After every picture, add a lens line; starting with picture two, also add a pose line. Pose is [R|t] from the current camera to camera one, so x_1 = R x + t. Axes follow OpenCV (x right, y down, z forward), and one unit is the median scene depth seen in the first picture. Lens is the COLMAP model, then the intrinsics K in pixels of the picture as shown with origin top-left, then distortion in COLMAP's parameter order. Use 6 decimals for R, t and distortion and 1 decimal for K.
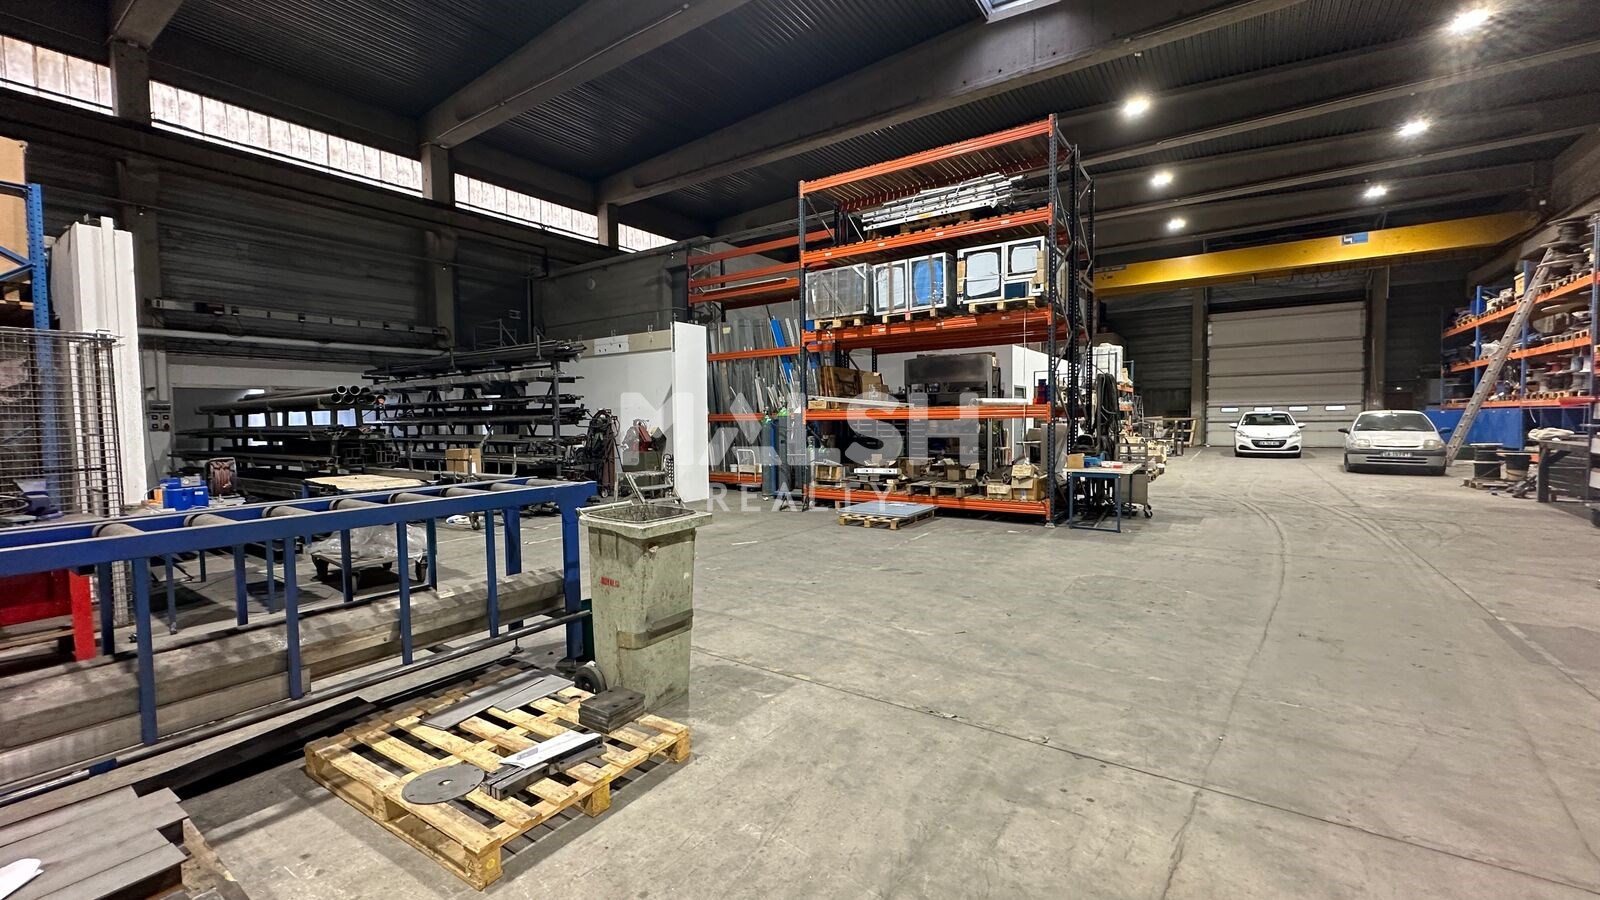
lens RADIAL K [[645.1, 0, 796.6], [0, 645.1, 447.8], [0, 0, 1]] dist [0.001310, -0.000026]
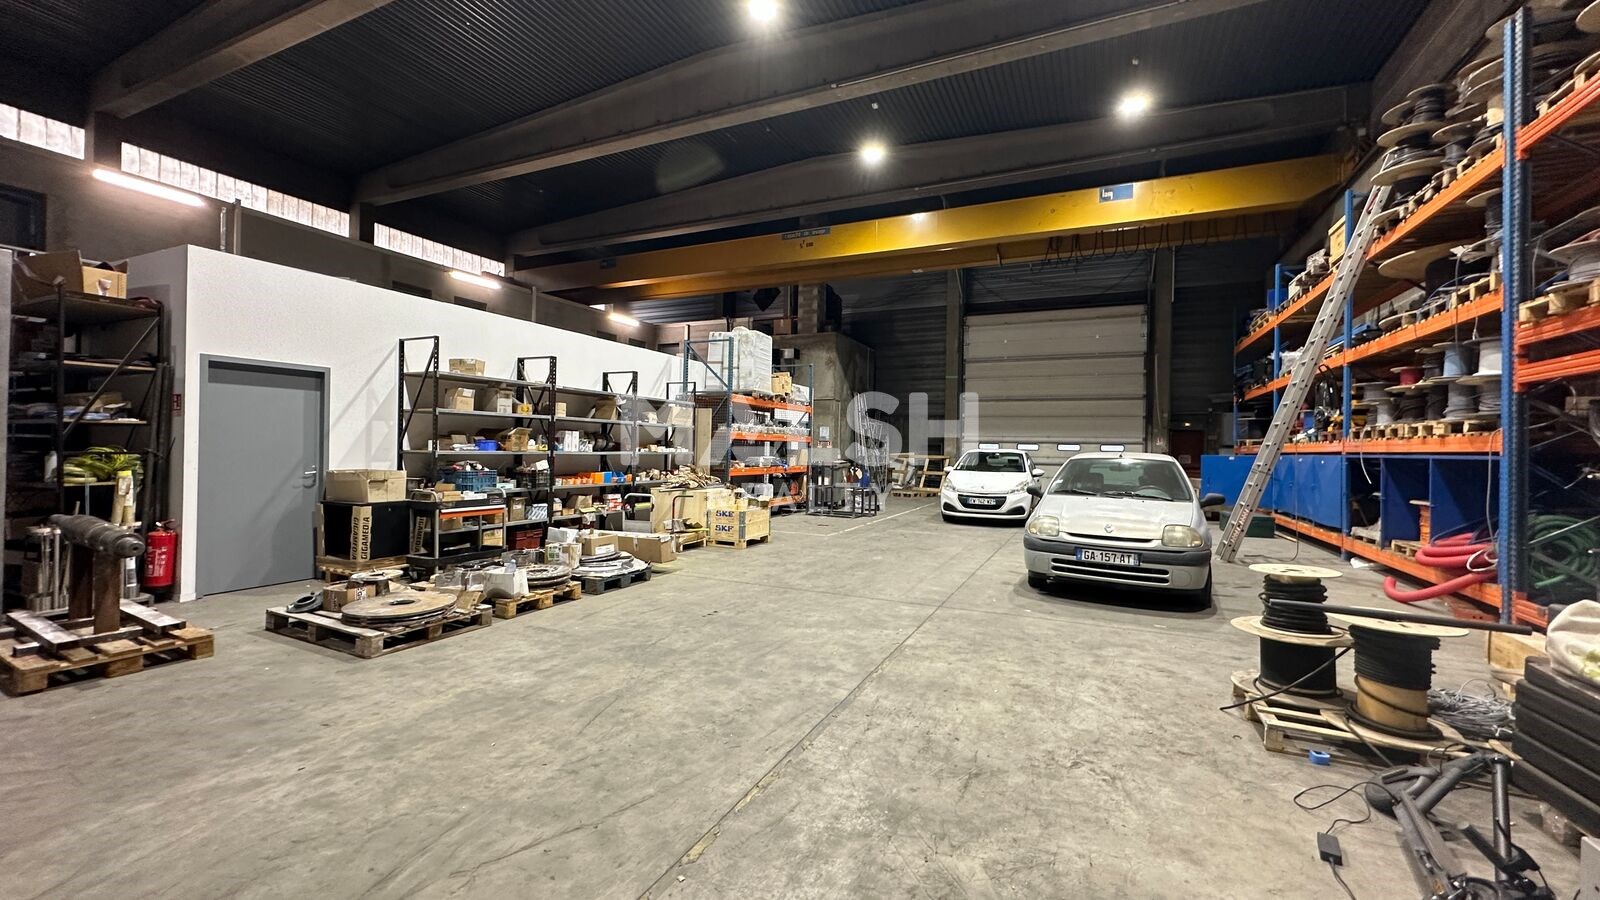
lens RADIAL K [[645.1, 0, 800.6], [0, 645.1, 448.3], [0, 0, 1]] dist [0.001310, -0.000026]
pose [[0.985046, 0.031143, 0.169455, 0.514496], [-0.023753, 0.998684, -0.045465, -0.028500], [-0.170648, 0.040760, 0.984489, 0.483298]]
